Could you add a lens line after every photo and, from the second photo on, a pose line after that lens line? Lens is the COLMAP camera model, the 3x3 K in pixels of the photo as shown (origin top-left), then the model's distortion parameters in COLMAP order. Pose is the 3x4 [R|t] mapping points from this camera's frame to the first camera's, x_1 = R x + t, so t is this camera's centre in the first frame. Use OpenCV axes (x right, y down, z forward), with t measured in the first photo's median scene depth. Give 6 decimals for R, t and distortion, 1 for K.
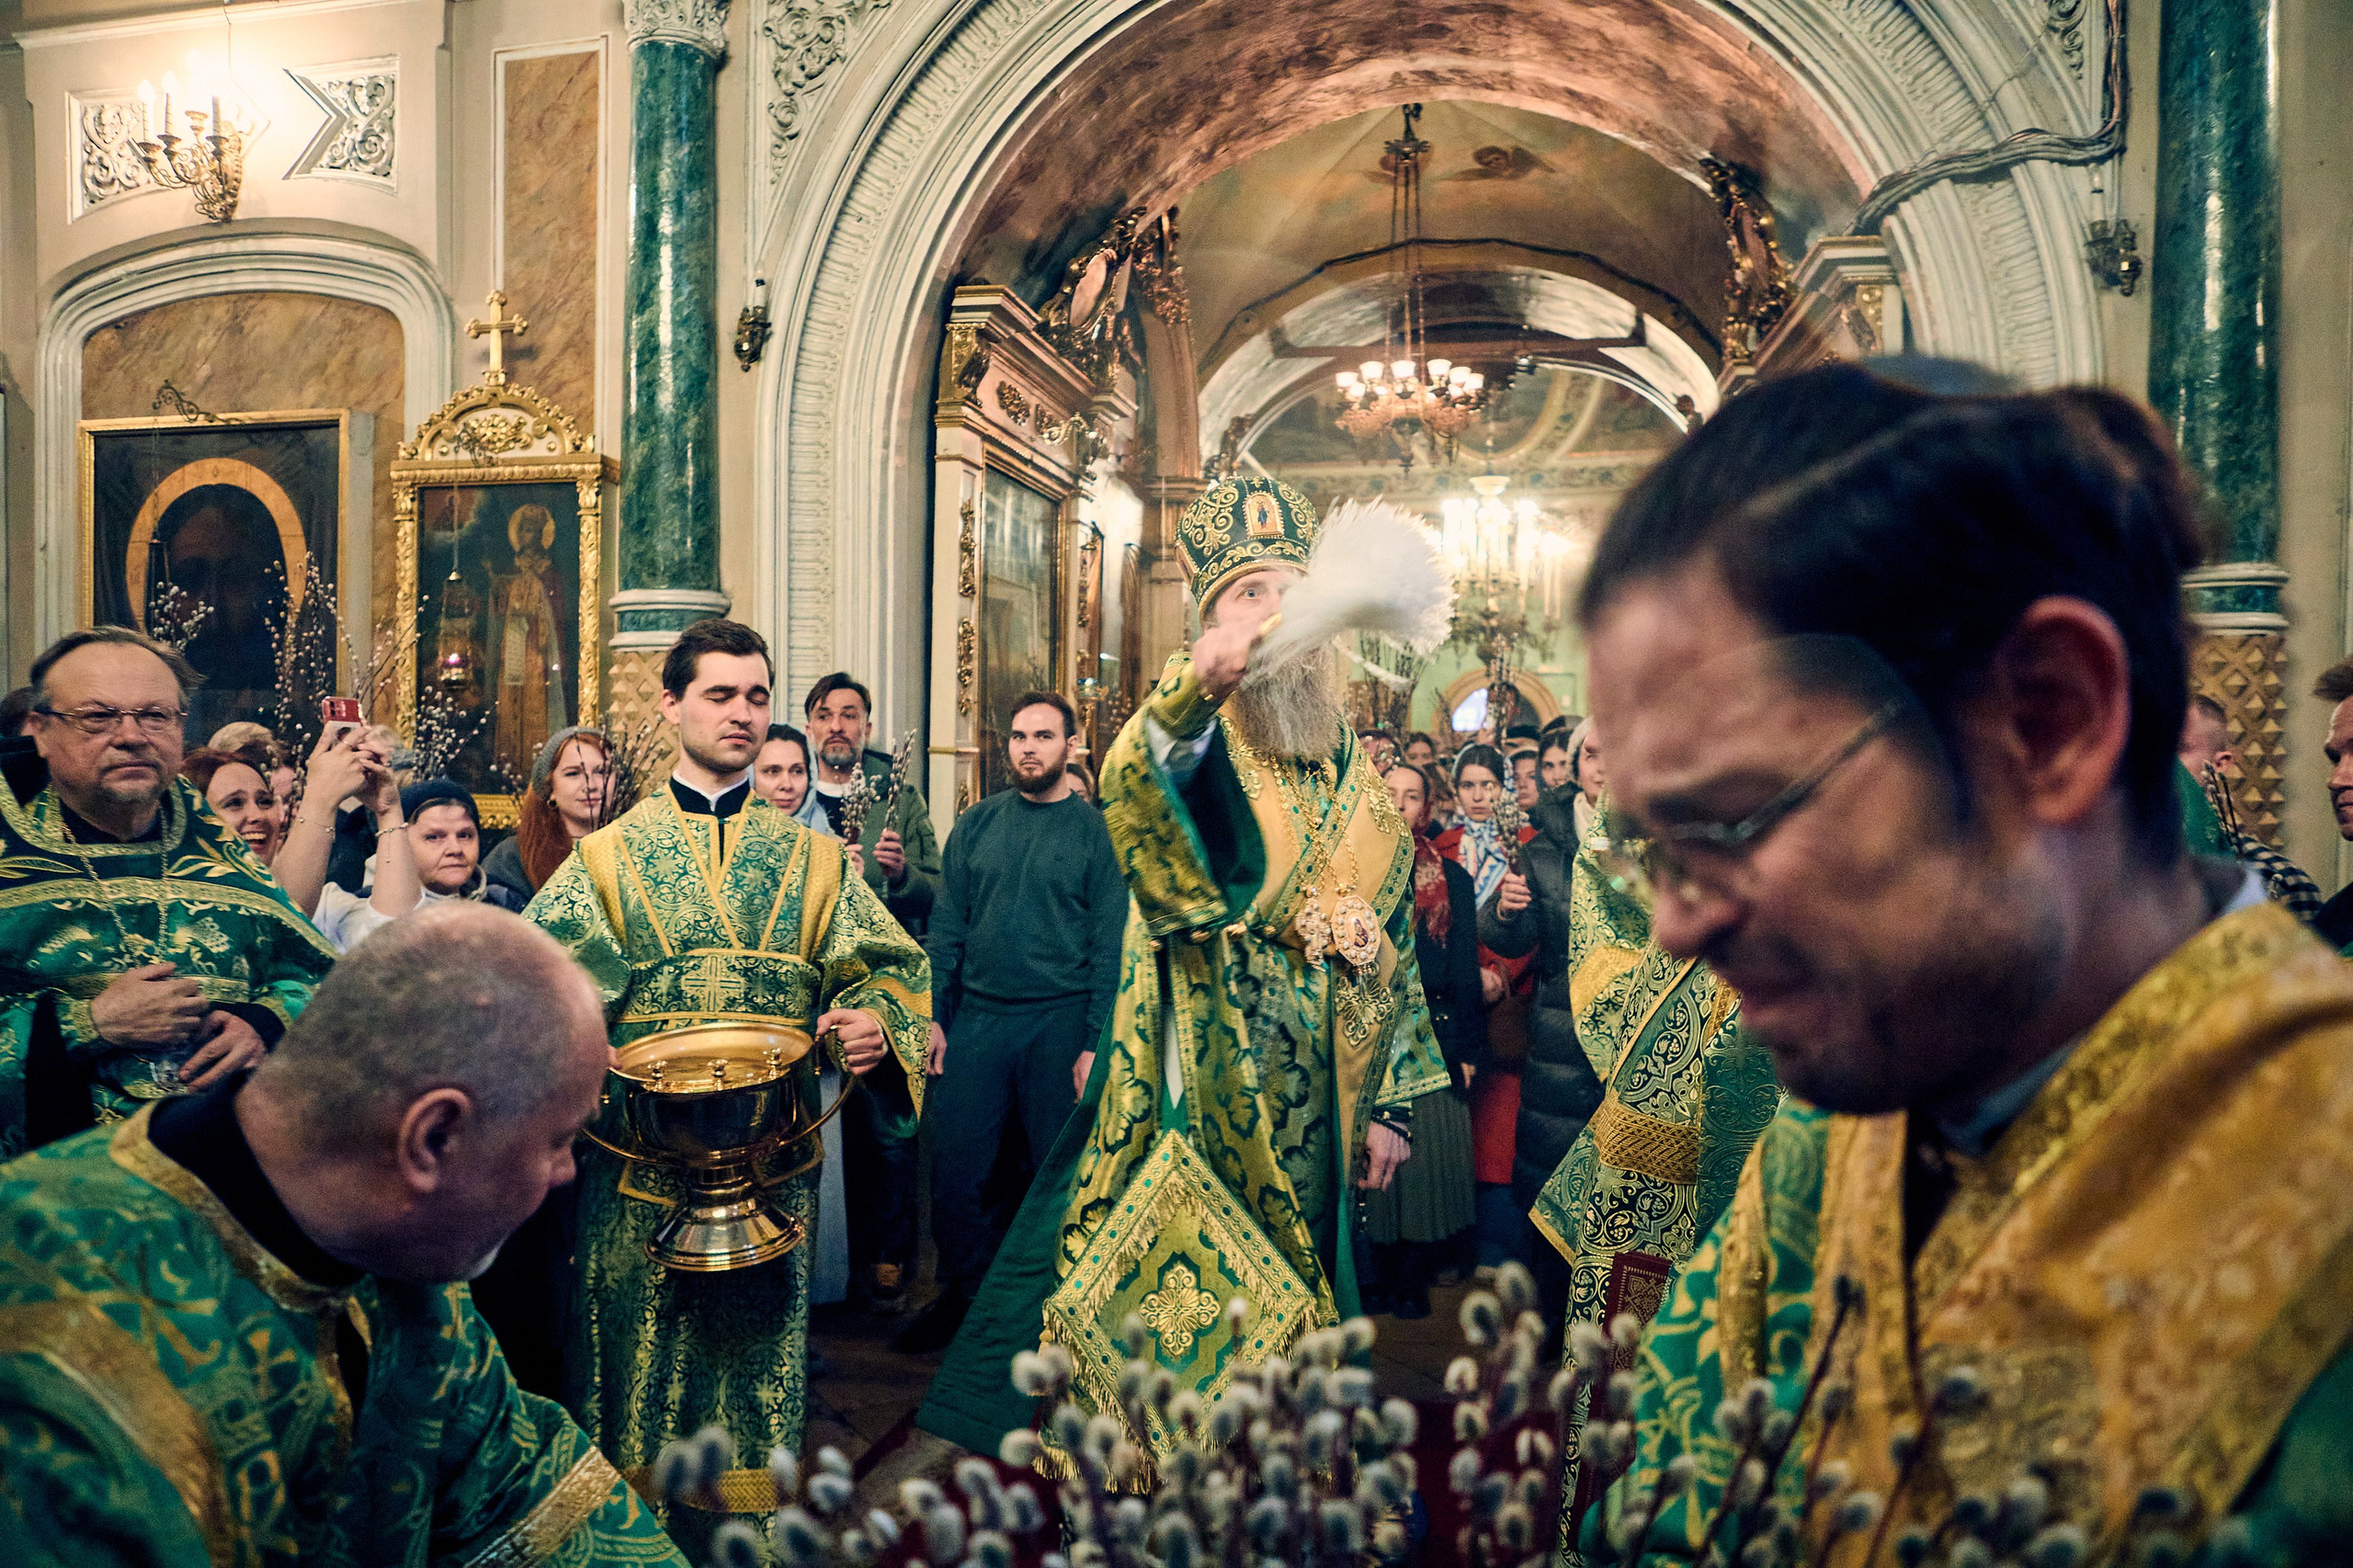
lens RADIAL K [[1638.4, 0, 1188.3], [0, 1638.4, 805.8], [0, 0, 1]] dist [-0.098335, 0.070085]
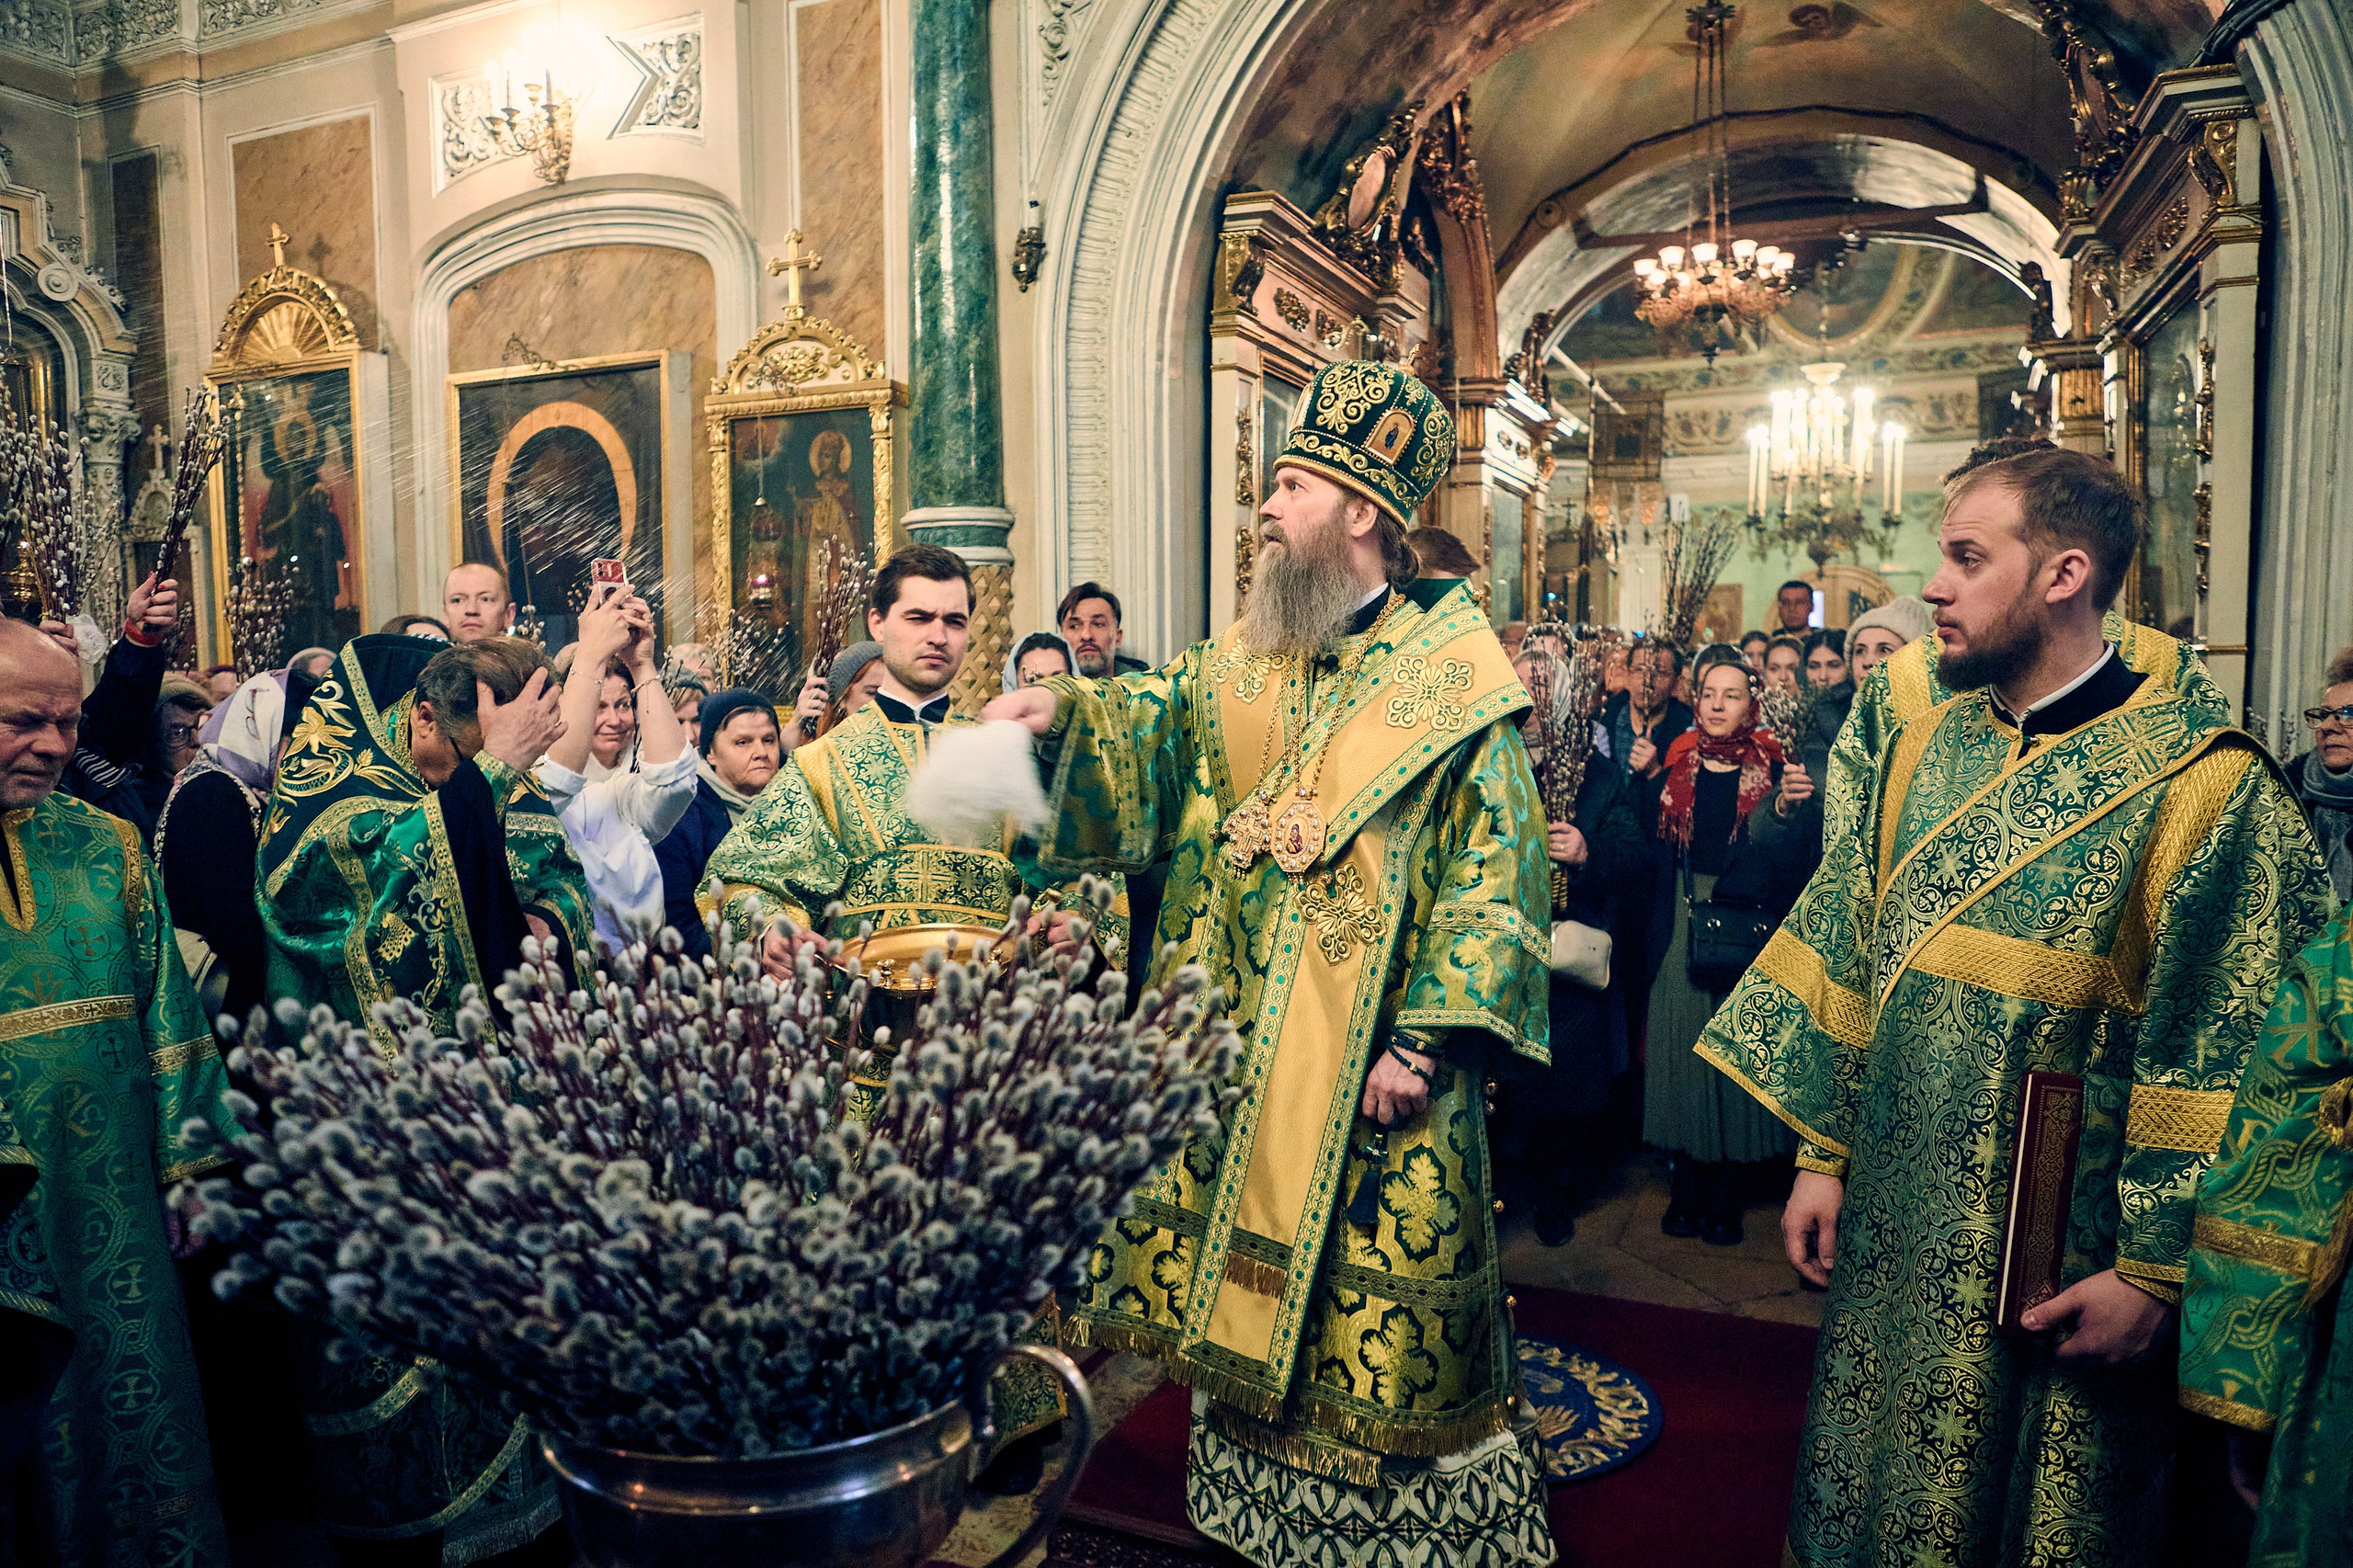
lens RADIAL K [[1638.9, 0, 1172.7], [0, 1638.9, 807.8], [0, 0, 1]] dist [-0.098493, 0.068060]
pose [[0.977722, 0.001691, -0.209898, 0.035070], [0.009569, 0.998569, 0.052620, 0.005574], [0.209686, -0.053456, 0.976306, -0.005873]]
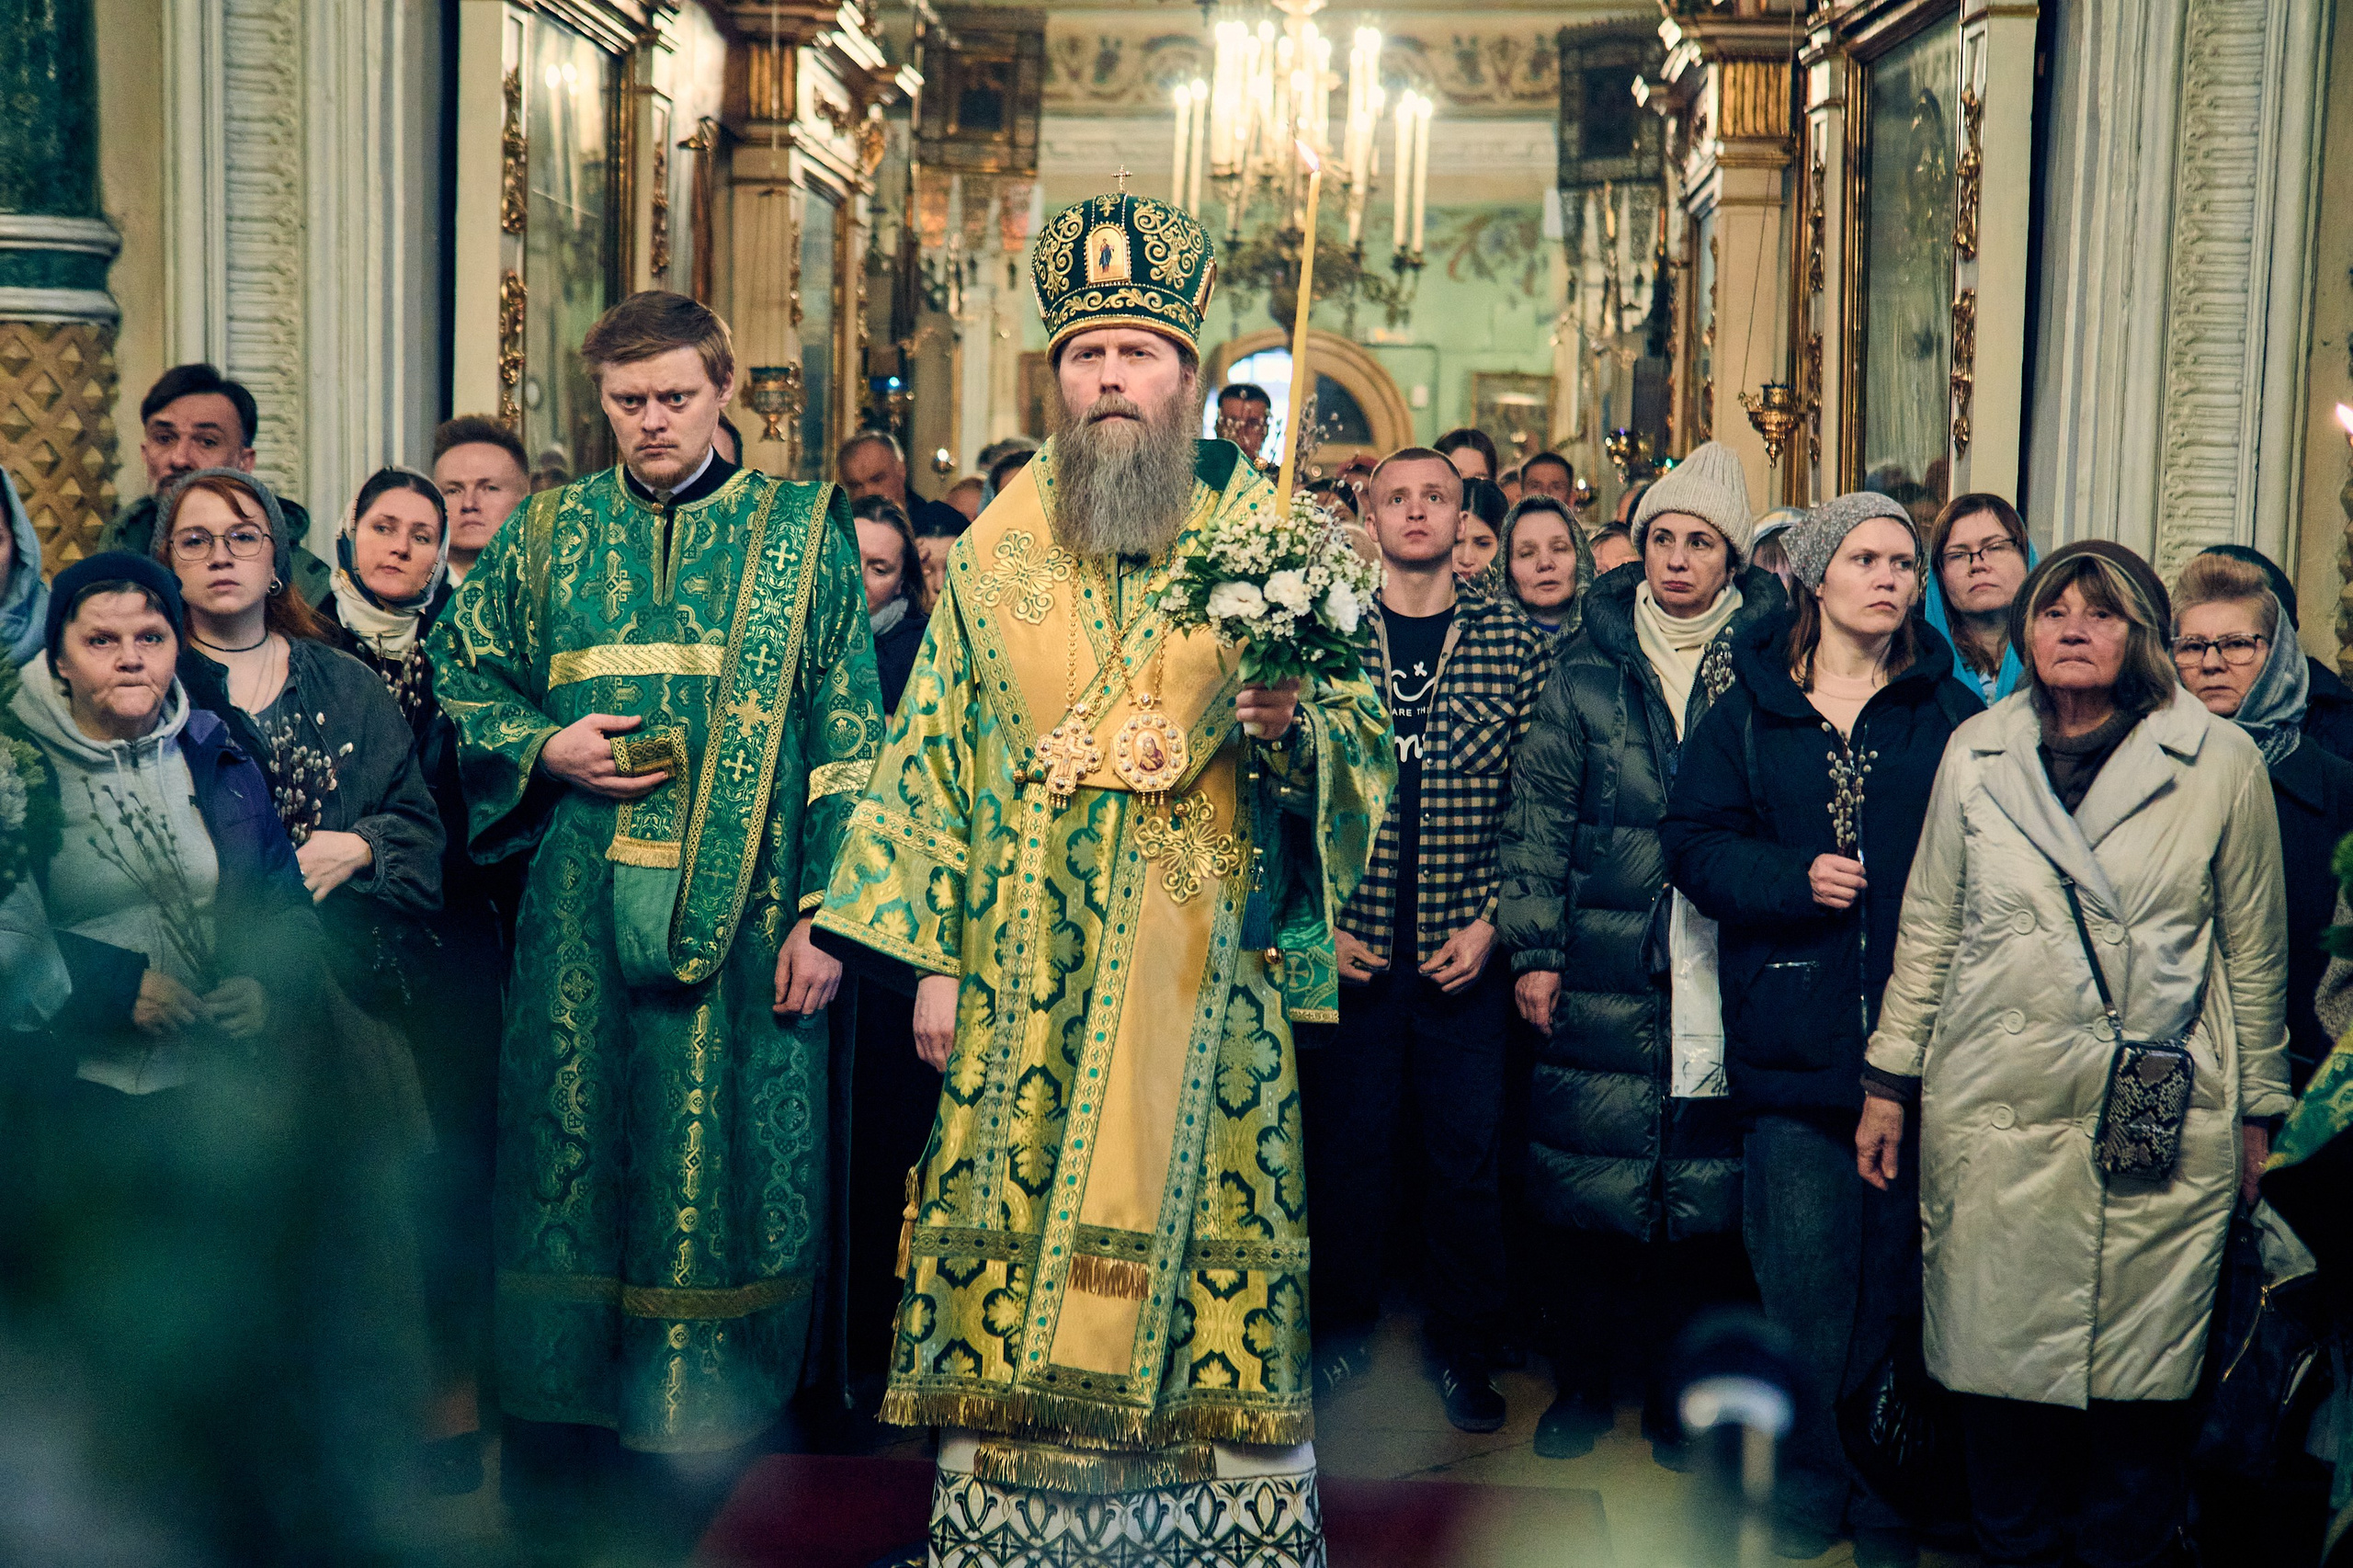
lens RADIAL K [[3286.2, 0, 1182.5], [0, 3286.2, 788.0], [0, 0, 1]] dist [0.004175, 0.005562]
pose [[0.985776, -0.001829, 0.168055, -0.101780], [-0.008701, 0.998044, 0.061901, -0.004689], [-0.167839, -0.062483, 0.983832, -0.229038]]
